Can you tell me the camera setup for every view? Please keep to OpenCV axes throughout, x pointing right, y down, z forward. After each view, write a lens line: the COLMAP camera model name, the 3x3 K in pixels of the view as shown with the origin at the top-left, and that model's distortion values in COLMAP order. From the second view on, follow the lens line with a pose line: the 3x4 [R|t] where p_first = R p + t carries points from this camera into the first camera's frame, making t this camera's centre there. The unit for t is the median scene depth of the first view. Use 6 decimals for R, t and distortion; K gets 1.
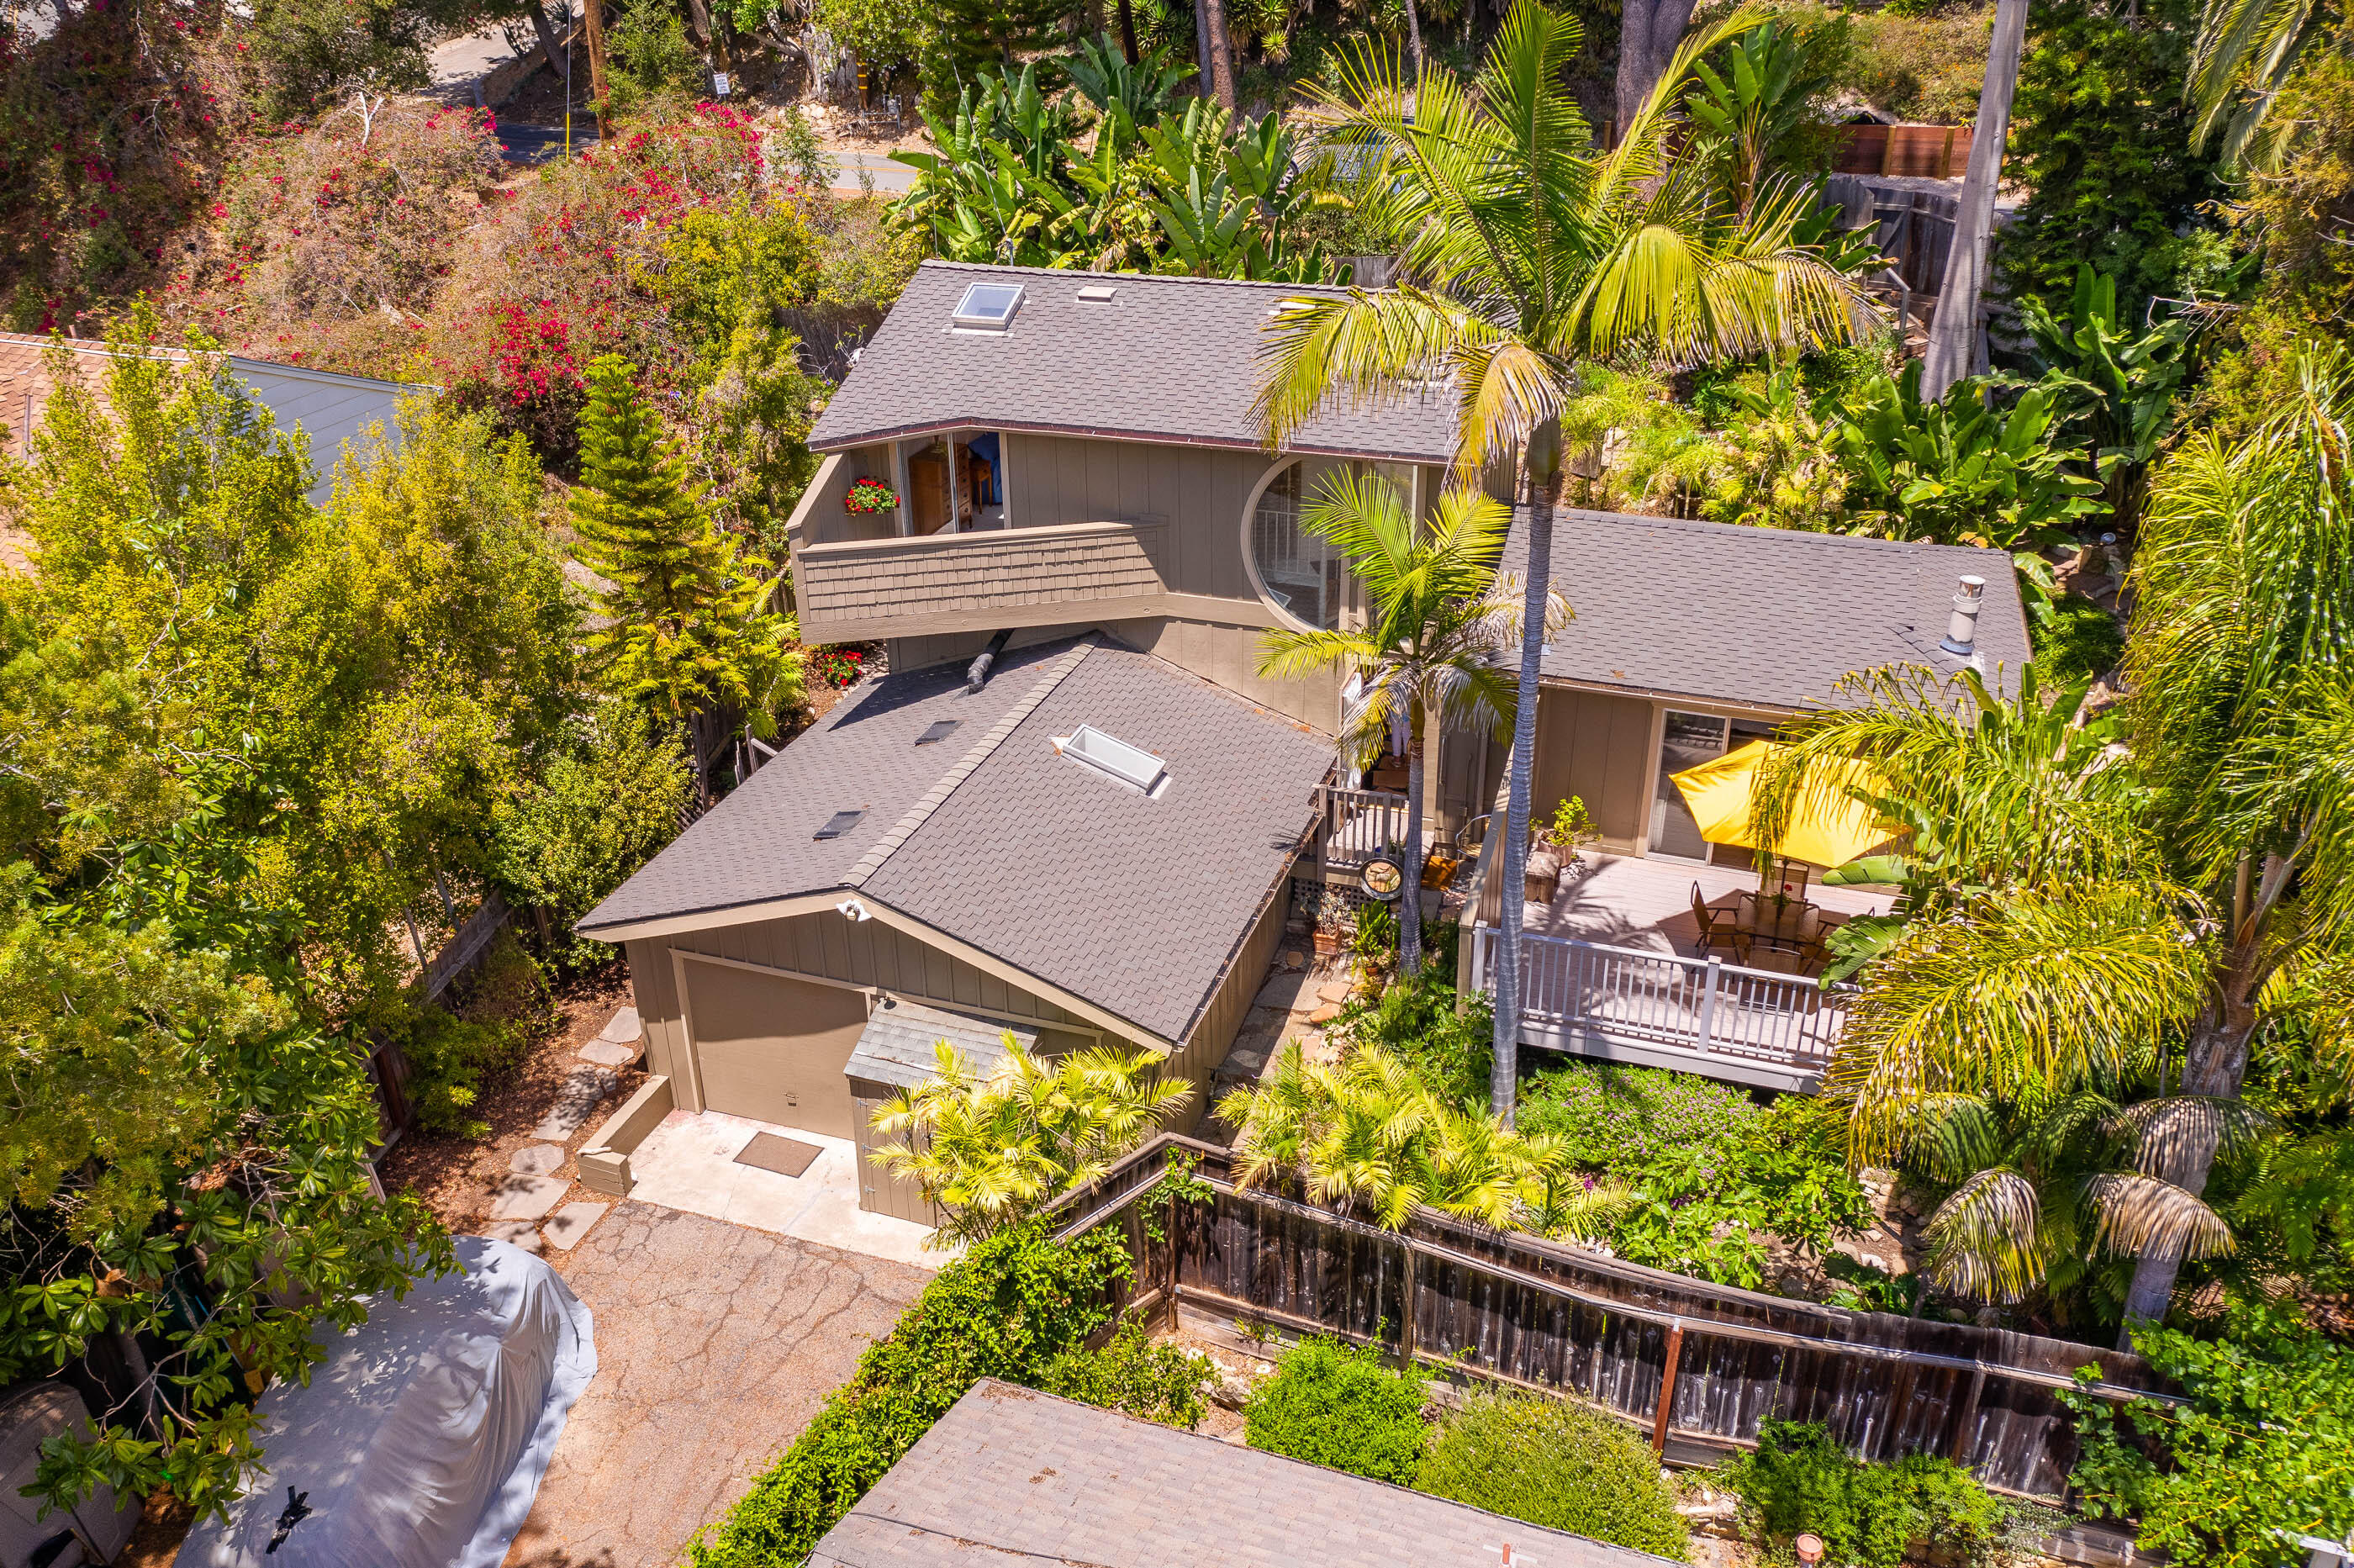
lens RADIAL K [[1867.9, 0, 1177.0], [0, 1867.9, 784.0], [0, 0, 1]] dist [-0.007601, 0.007944]
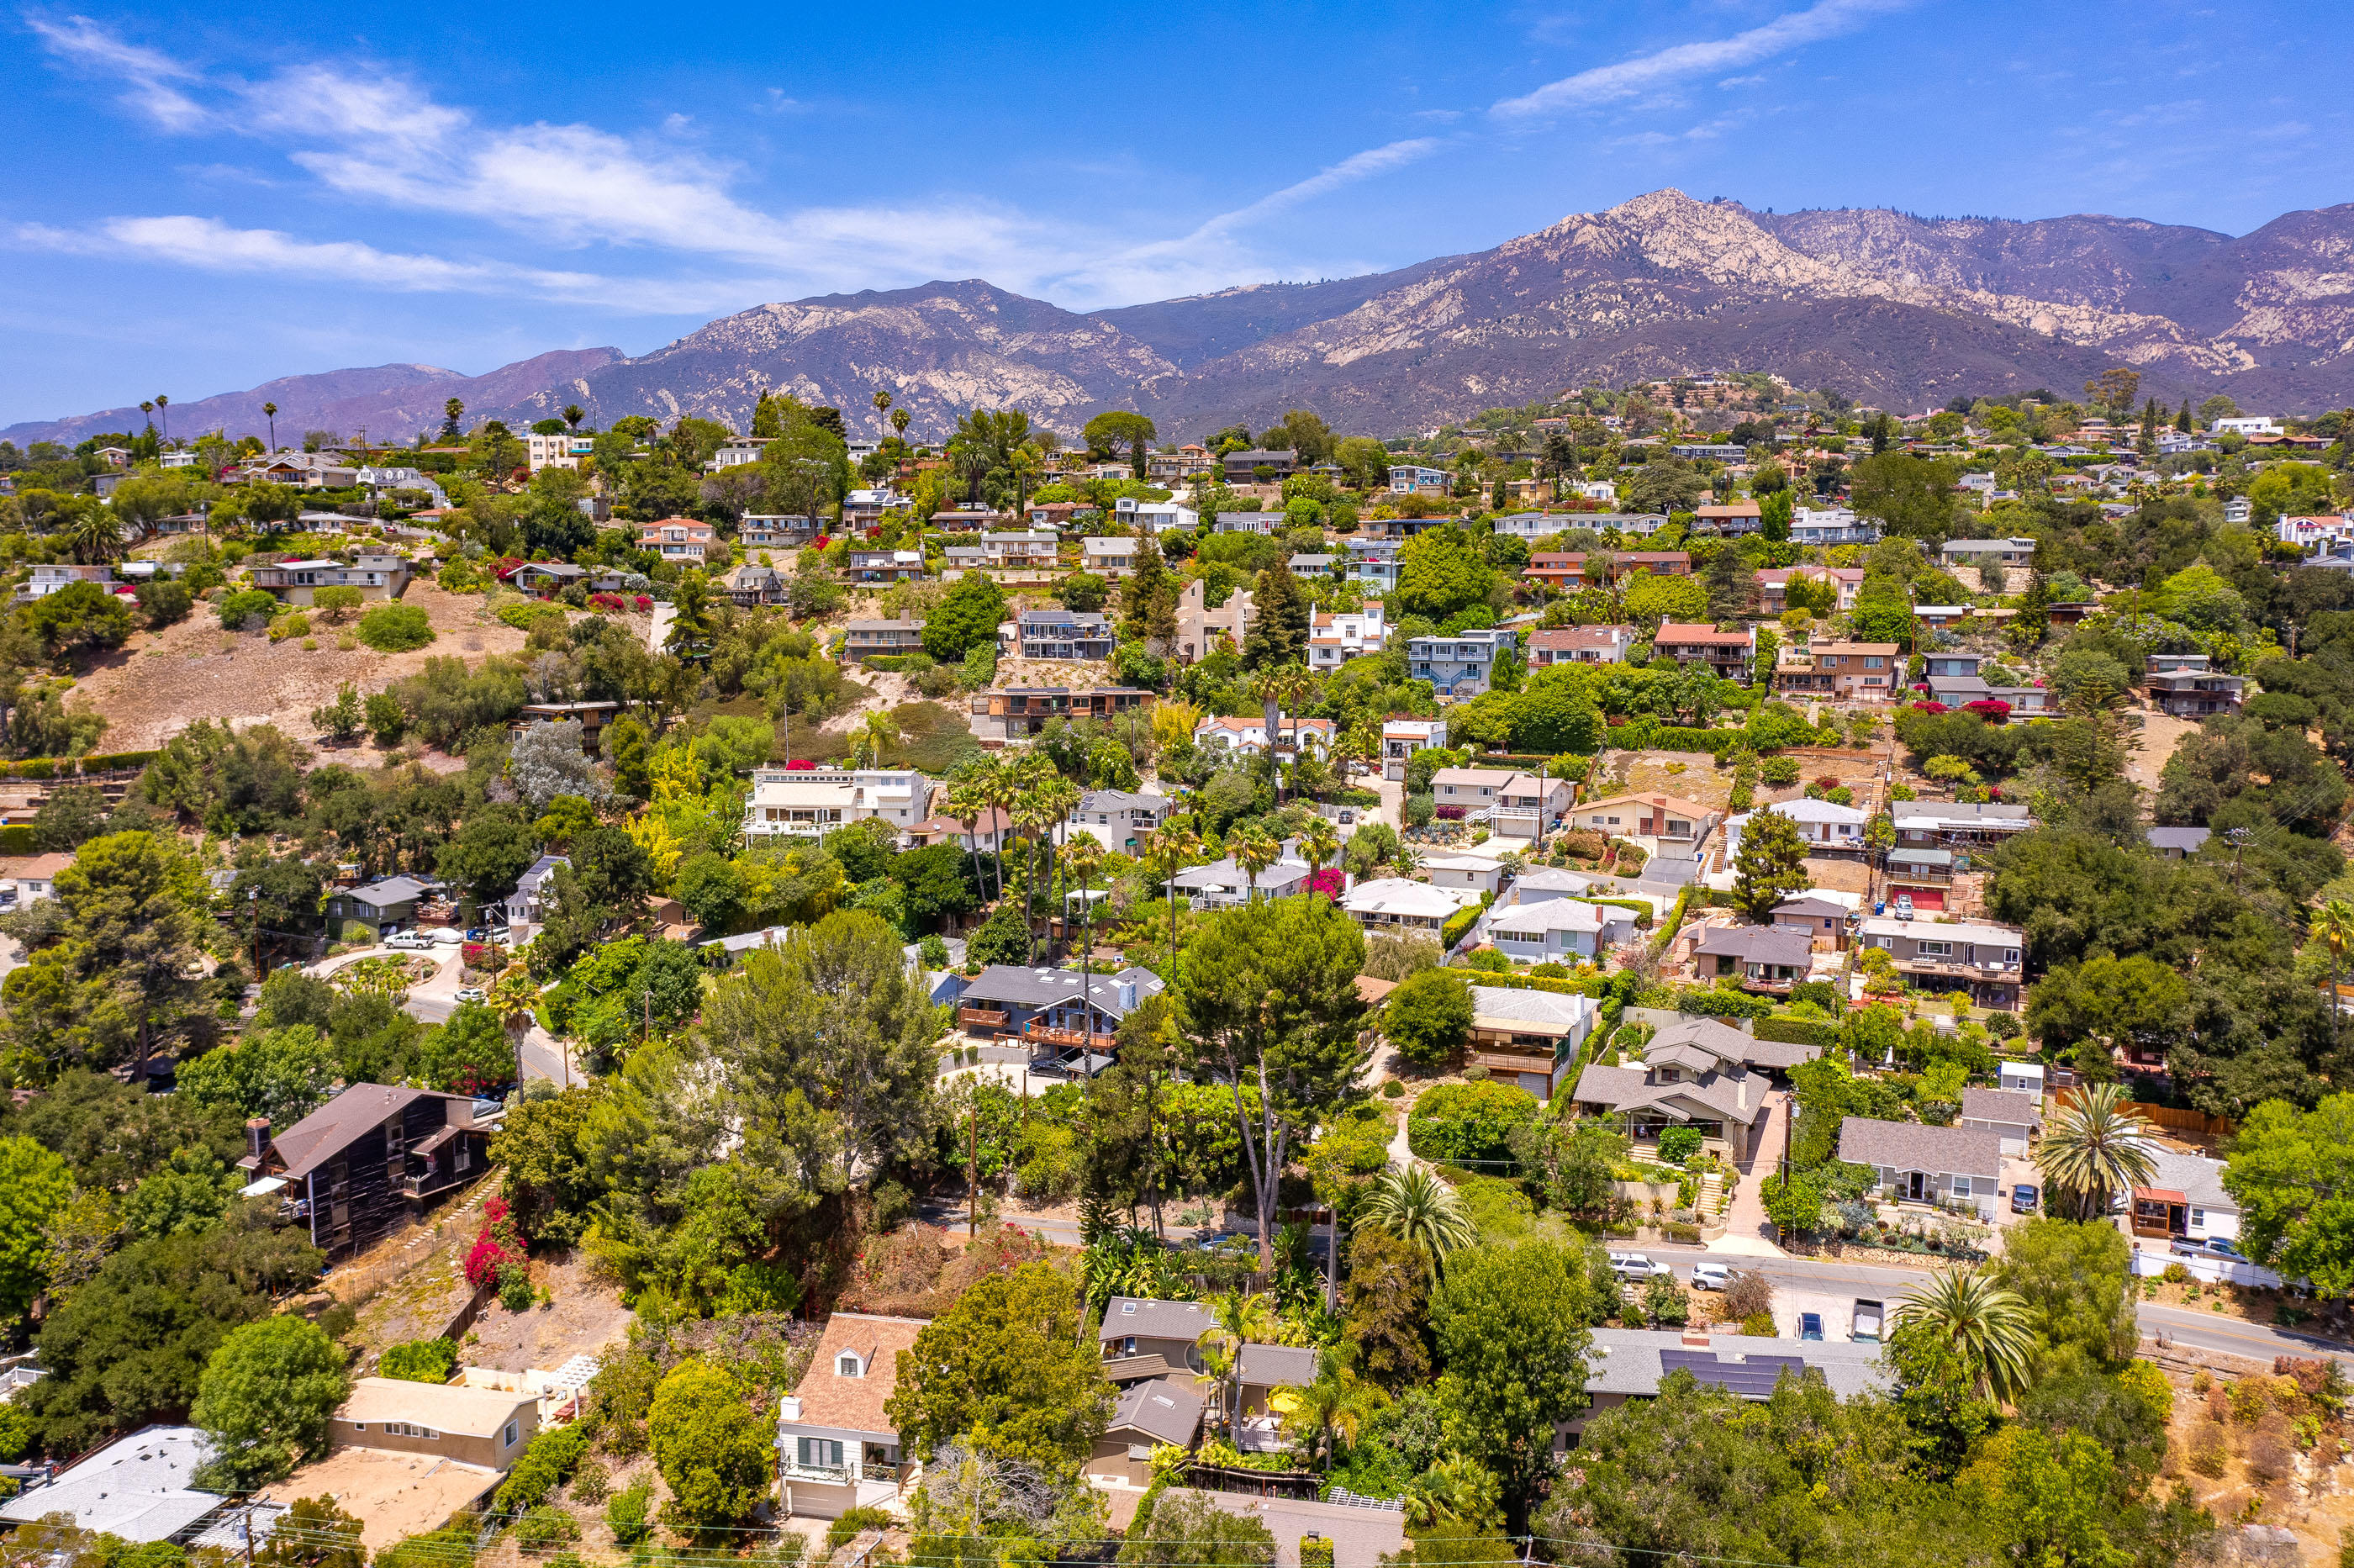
lens RADIAL K [[1874.2, 0, 1177.0], [0, 1874.2, 784.0], [0, 0, 1]] dist [-0.009701, -0.002351]
pose [[0.991616, 0.000880, 0.129218, -0.811347], [0.046342, 0.931037, -0.361971, 0.329674], [-0.120625, 0.364925, 0.923190, -5.377579]]
